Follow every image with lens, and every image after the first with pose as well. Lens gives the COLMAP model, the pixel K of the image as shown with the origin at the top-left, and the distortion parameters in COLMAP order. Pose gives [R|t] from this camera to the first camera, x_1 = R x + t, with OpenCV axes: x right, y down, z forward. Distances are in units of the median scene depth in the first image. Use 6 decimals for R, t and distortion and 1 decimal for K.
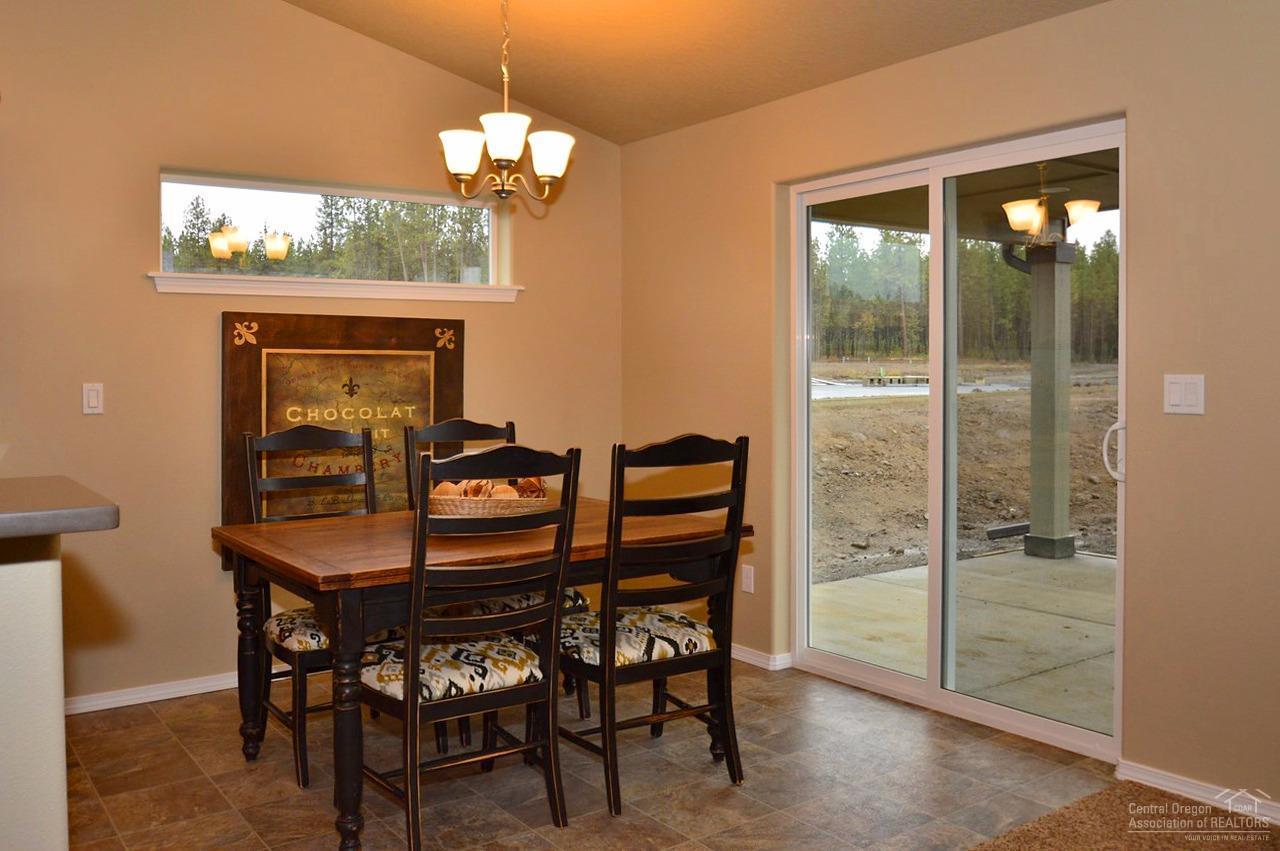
lens RADIAL K [[1100.1, 0, 639.6], [0, 1100.1, 384.8], [0, 0, 1]] dist [-0.068302, 0.171036]
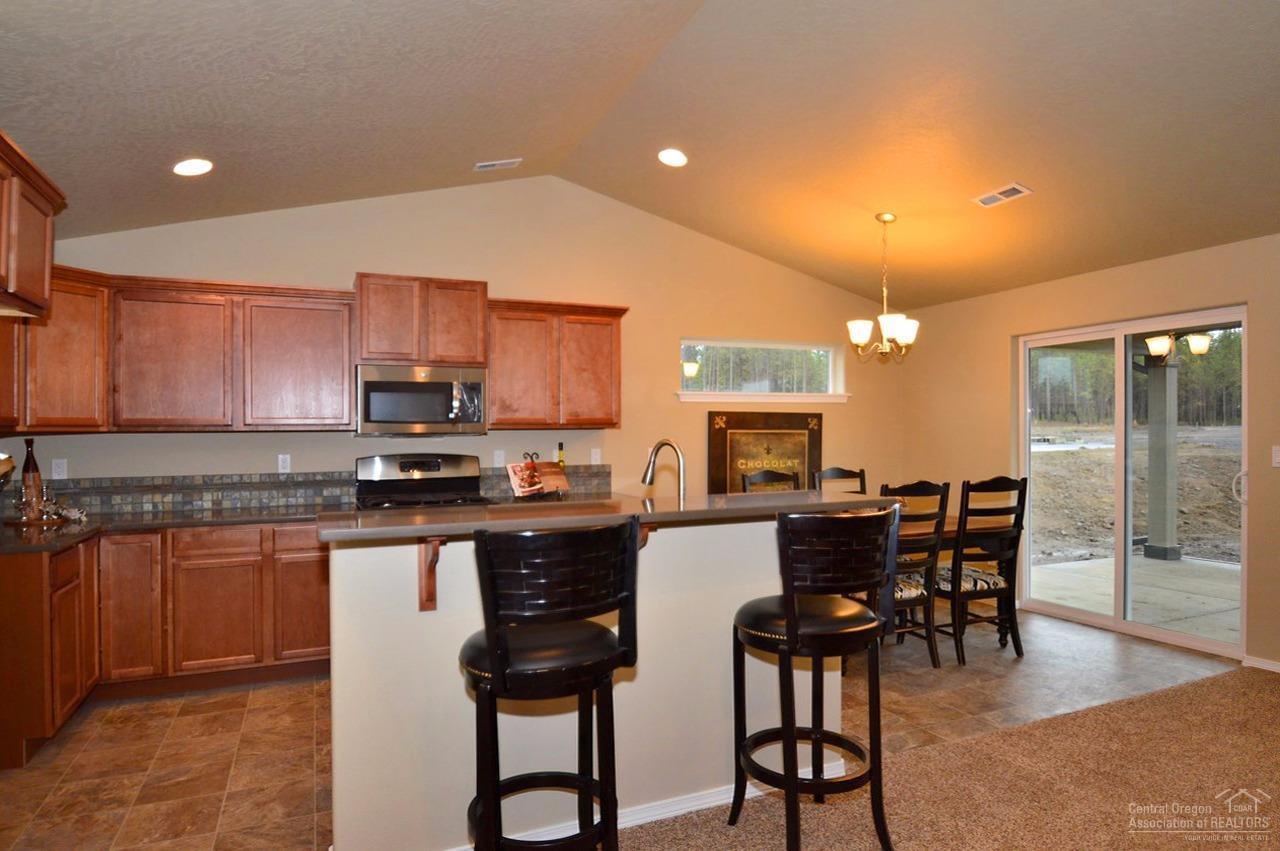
lens RADIAL K [[760.2, 0, 642.1], [0, 760.2, 439.2], [0, 0, 1]] dist [0.001410, -0.000300]
pose [[0.979378, -0.000291, -0.202039, -0.264142], [-0.000292, 0.999996, -0.002857, -0.015603], [0.202039, 0.002857, 0.979373, -0.410621]]
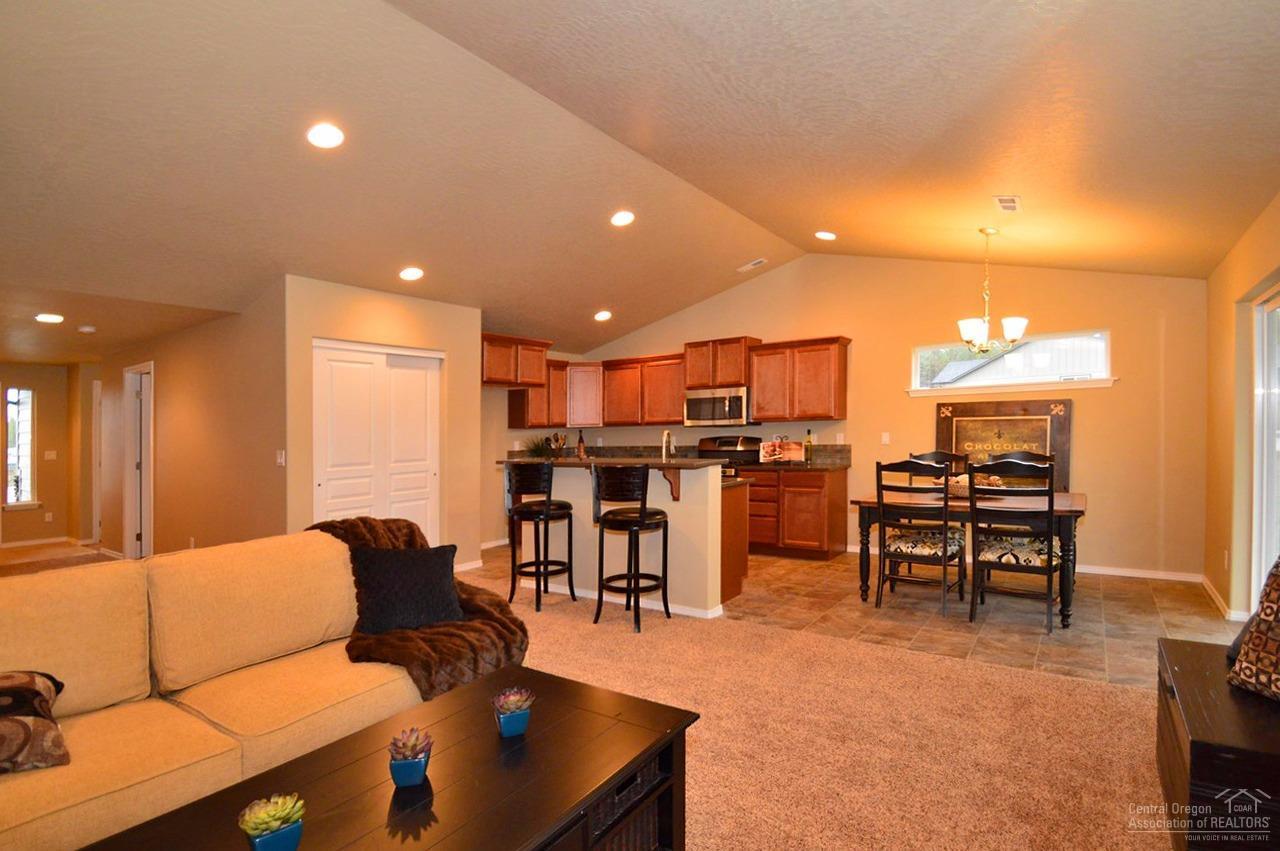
lens RADIAL K [[630.1, 0, 626.5], [0, 630.1, 440.5], [0, 0, 1]] dist [0.002662, -0.000115]
pose [[0.305716, 0.019328, -0.951927, 0.862396], [0.014357, 0.999587, 0.024907, -0.034120], [0.952015, -0.021281, 0.305312, -0.091589]]
